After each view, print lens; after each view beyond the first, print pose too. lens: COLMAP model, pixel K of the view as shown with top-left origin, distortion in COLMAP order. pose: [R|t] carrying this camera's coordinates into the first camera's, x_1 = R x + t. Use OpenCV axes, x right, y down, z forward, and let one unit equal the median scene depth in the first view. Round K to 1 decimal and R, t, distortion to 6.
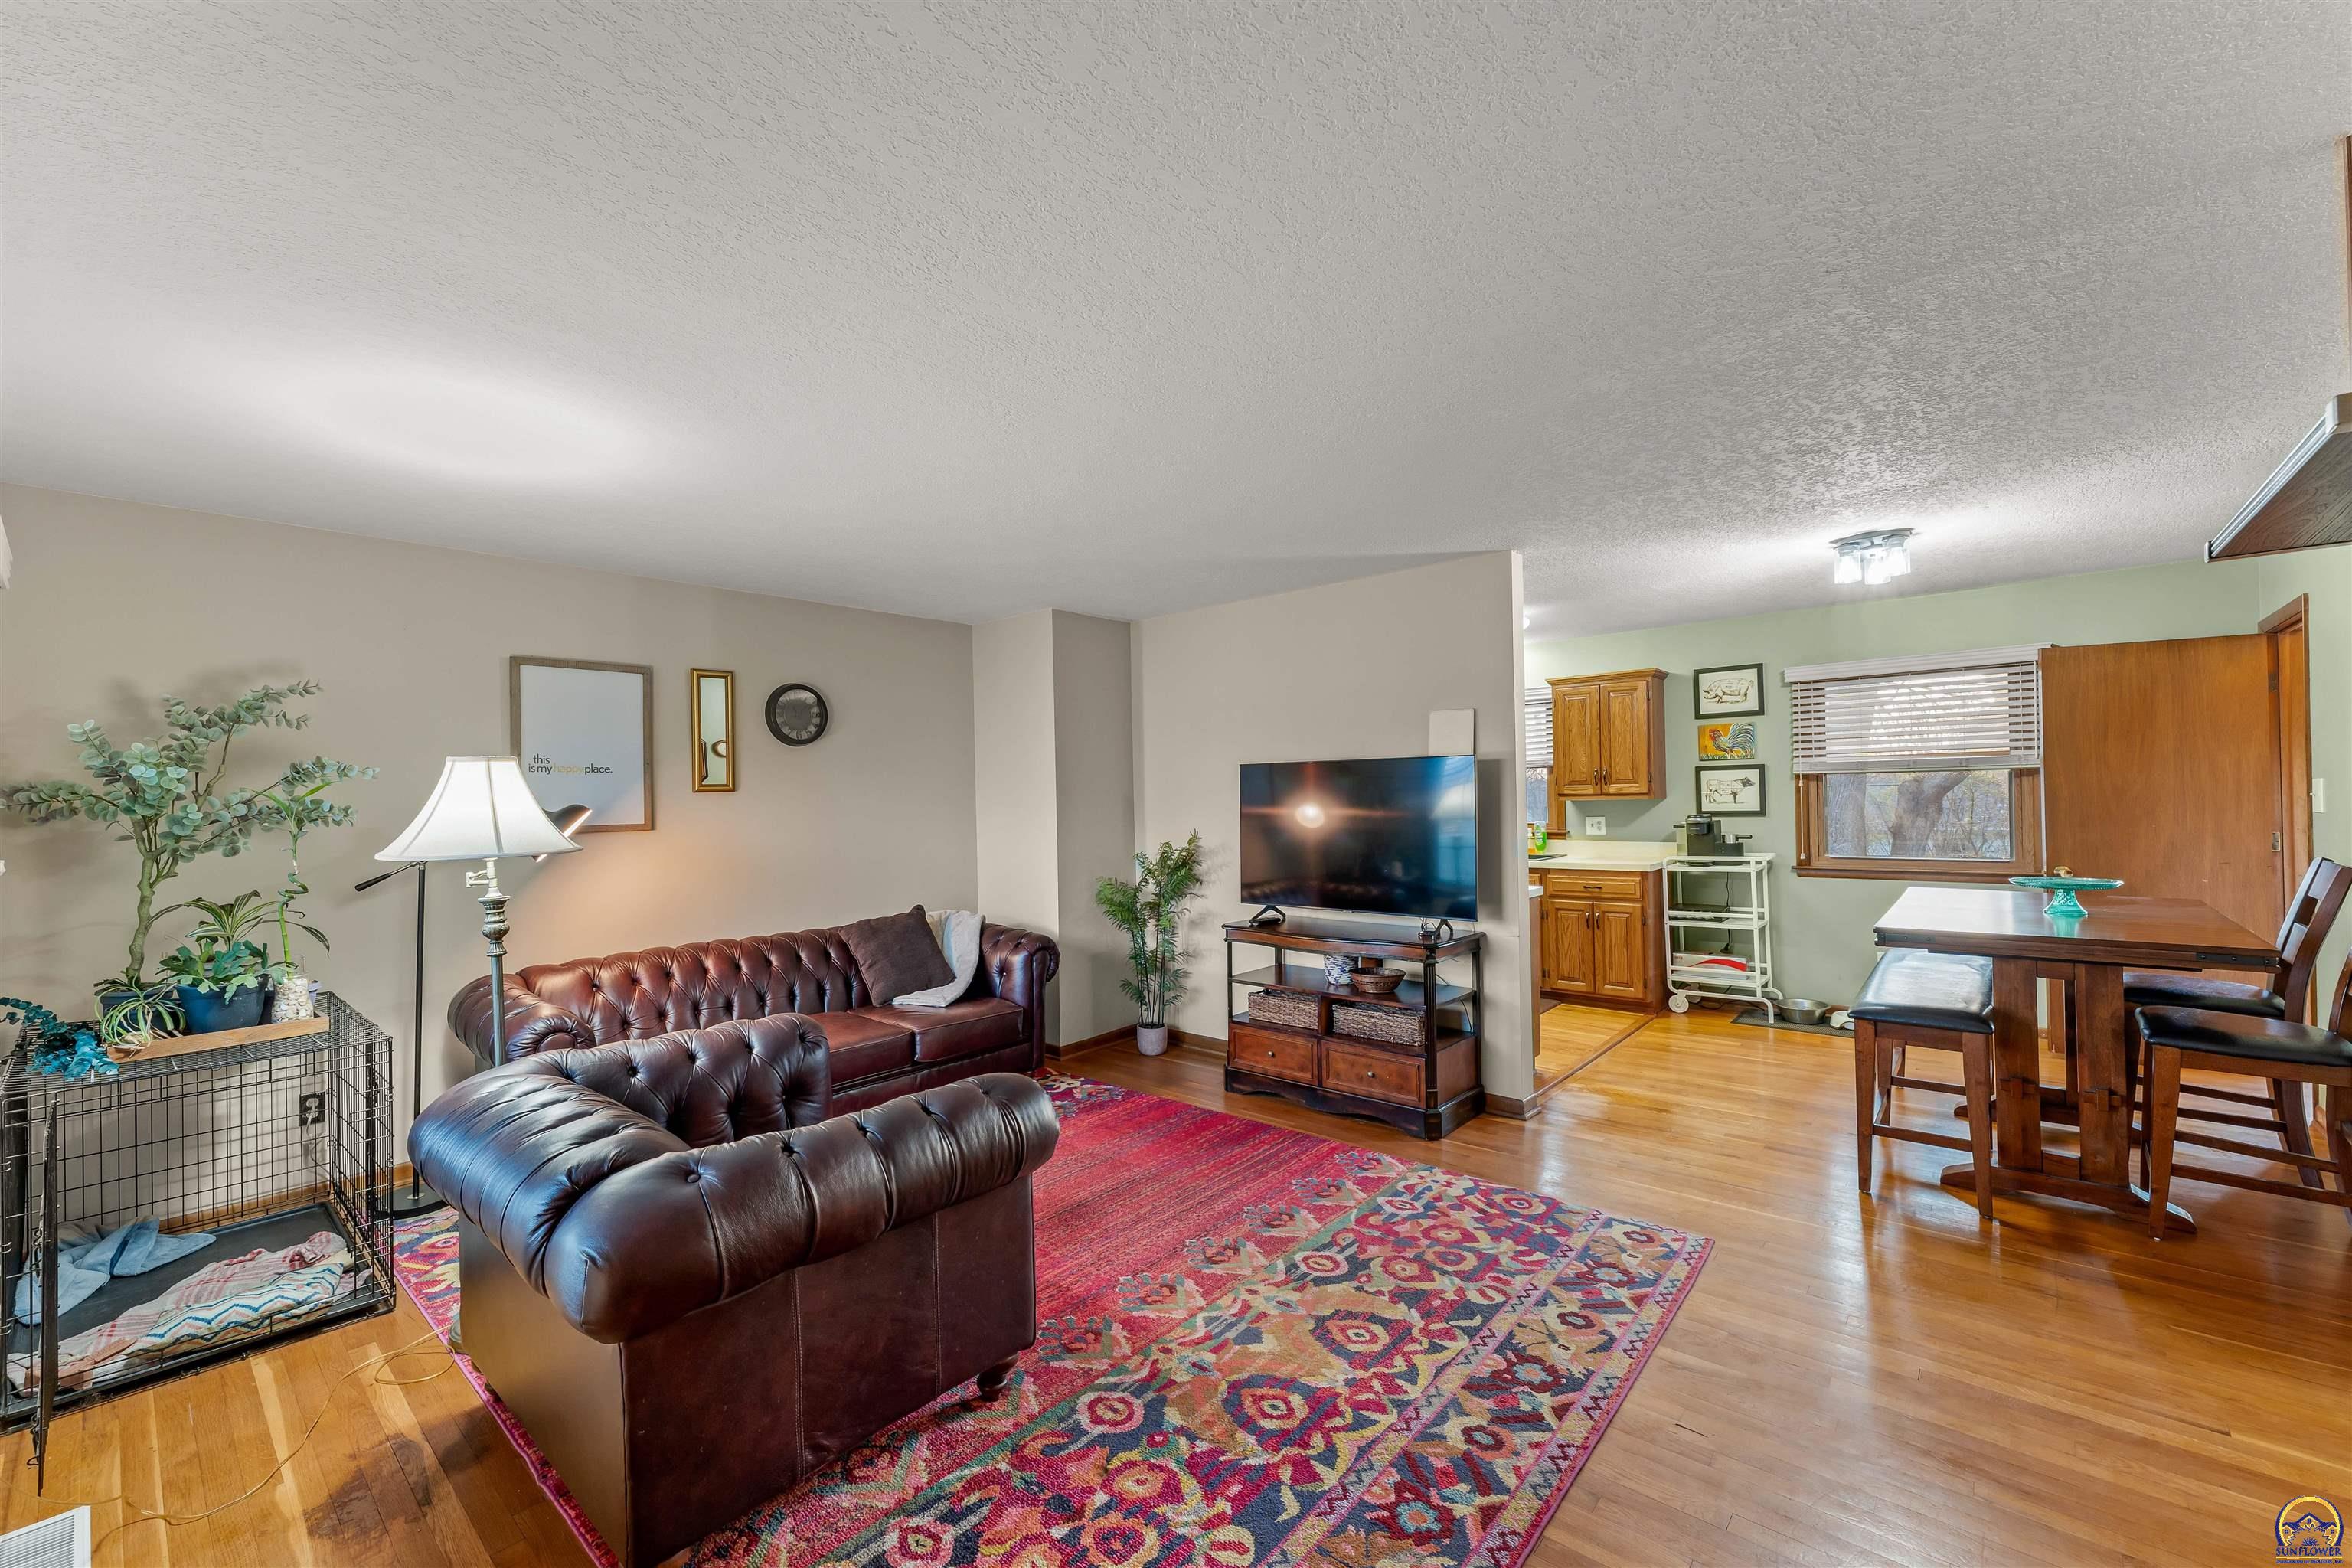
lens RADIAL K [[959.2, 0, 1177.3], [0, 959.2, 798.6], [0, 0, 1]] dist [-0.002716, -0.001152]
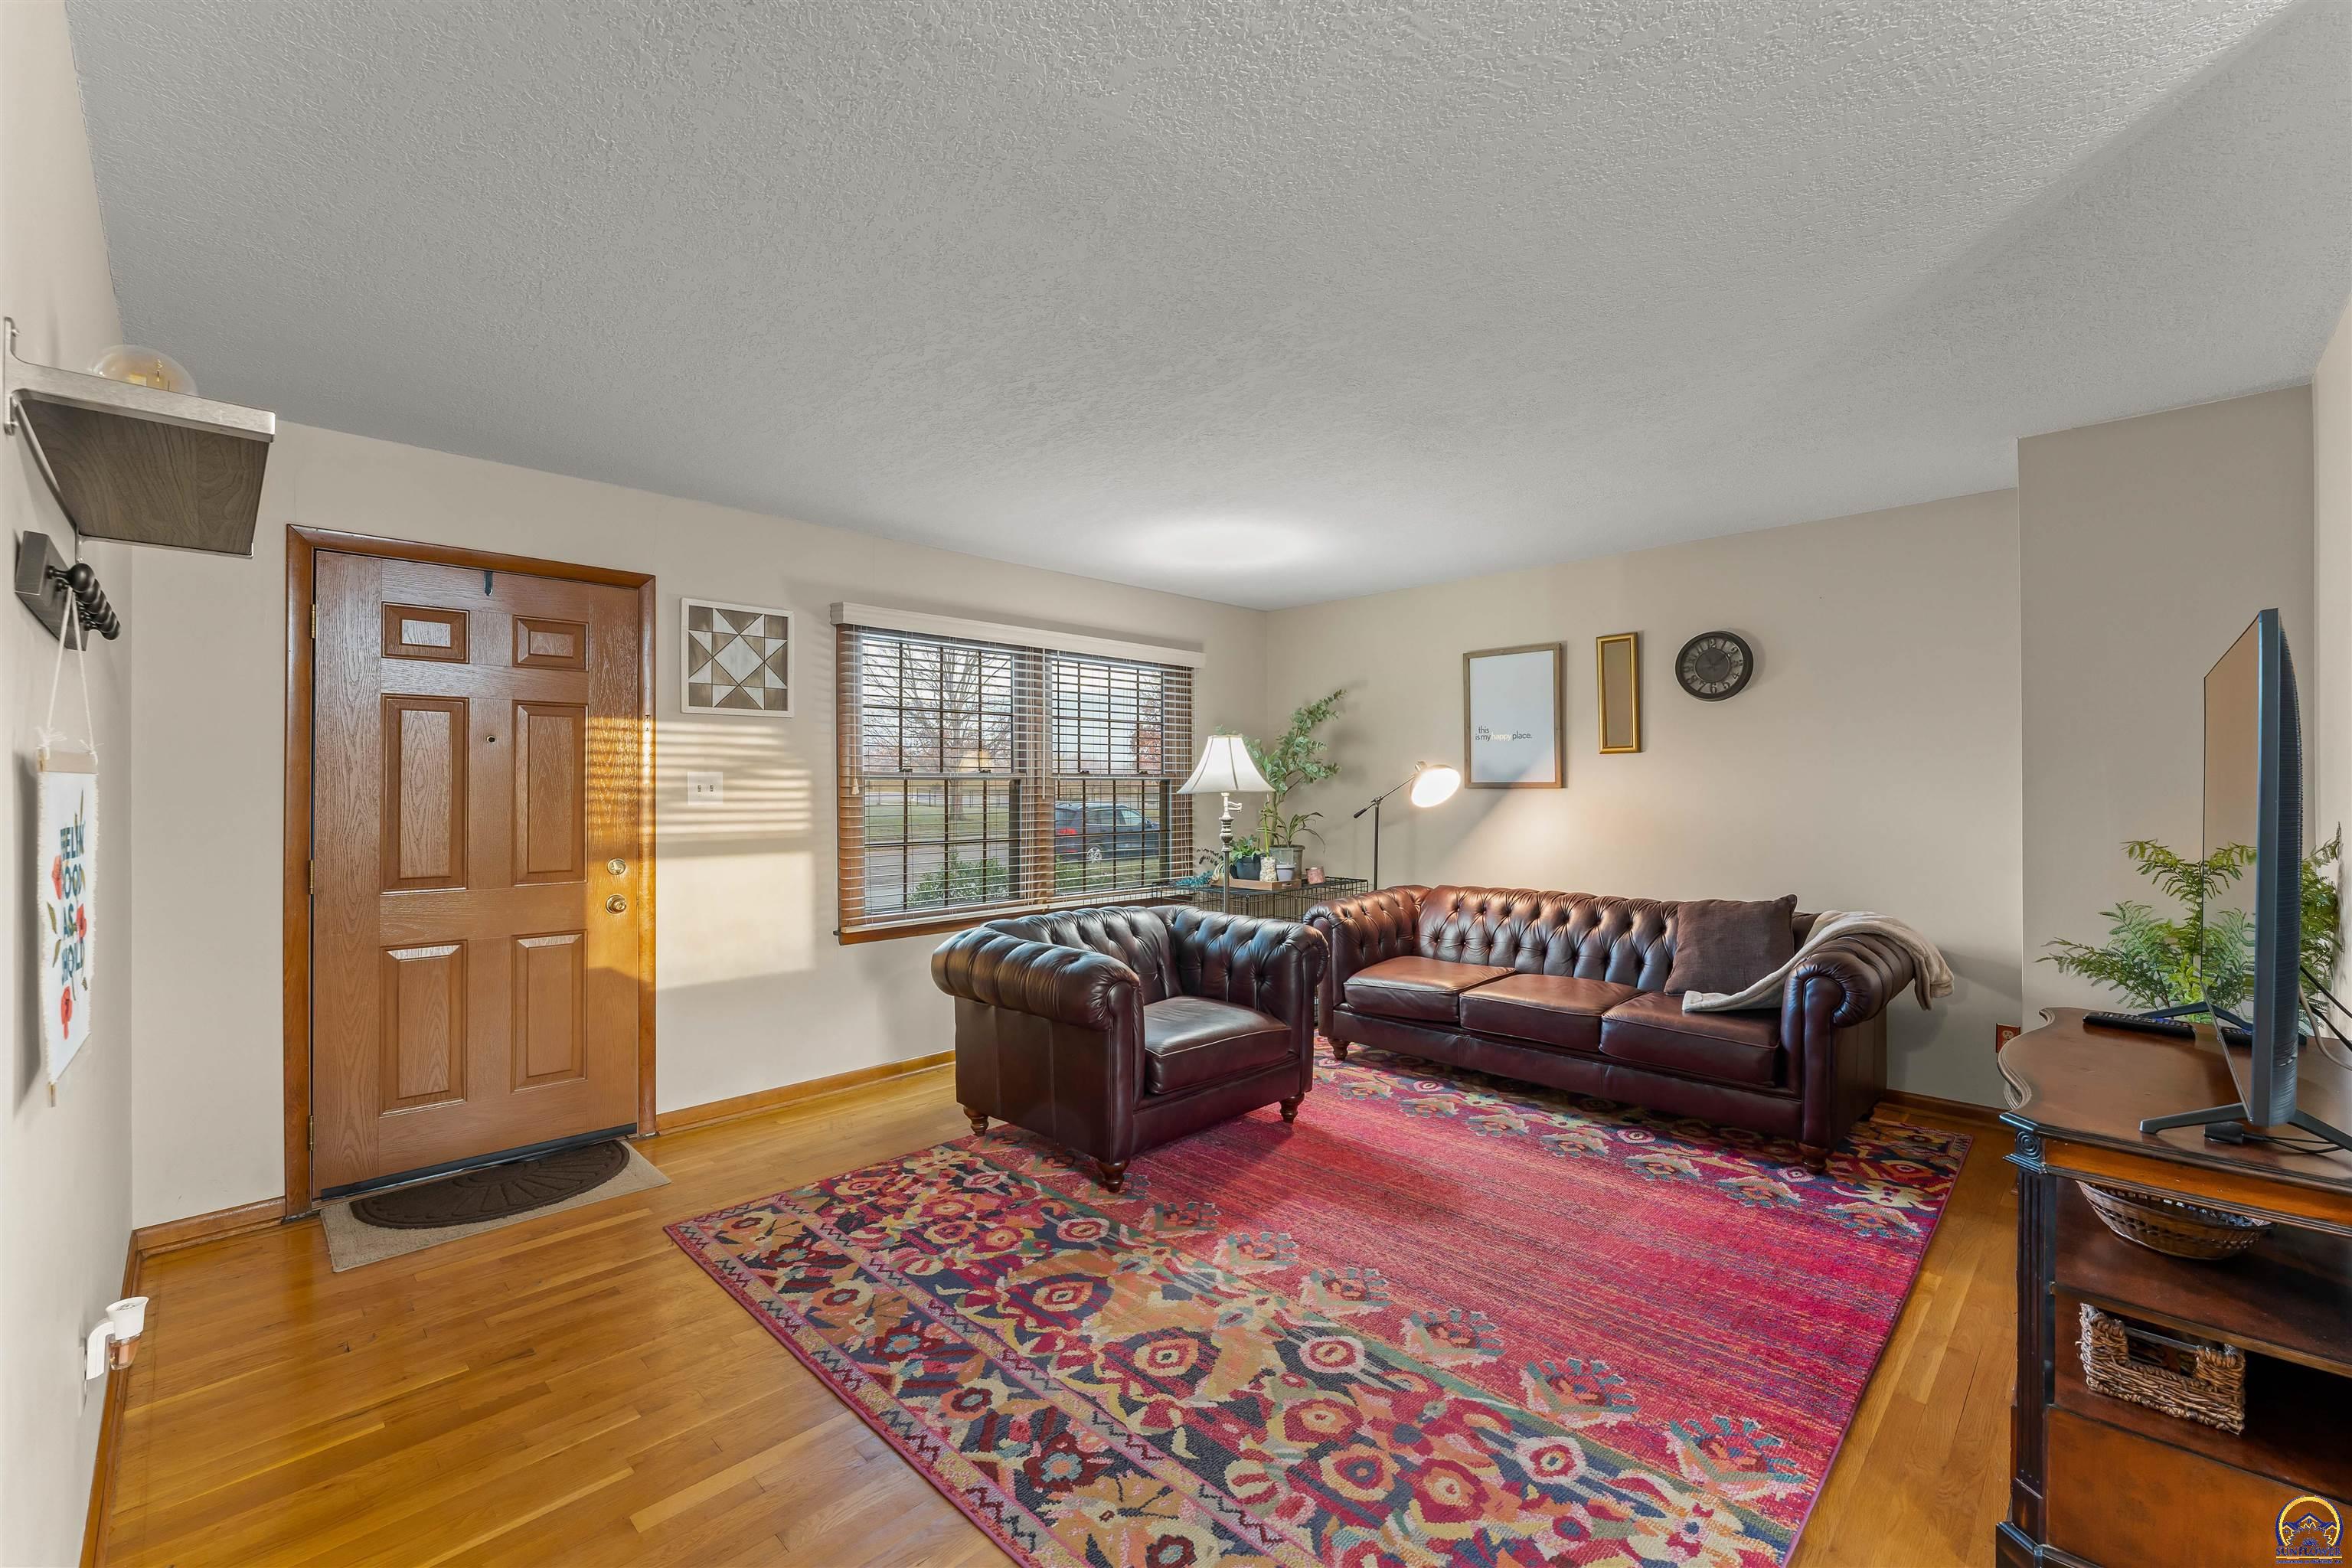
lens RADIAL K [[1023.2, 0, 1196.3], [0, 1023.2, 780.4], [0, 0, 1]] dist [-0.002777, -0.000554]
pose [[-0.075106, 0.017792, -0.997017, 0.952234], [0.001672, 0.999842, 0.017717, 0.003396], [0.997174, -0.000336, -0.075124, 0.925689]]
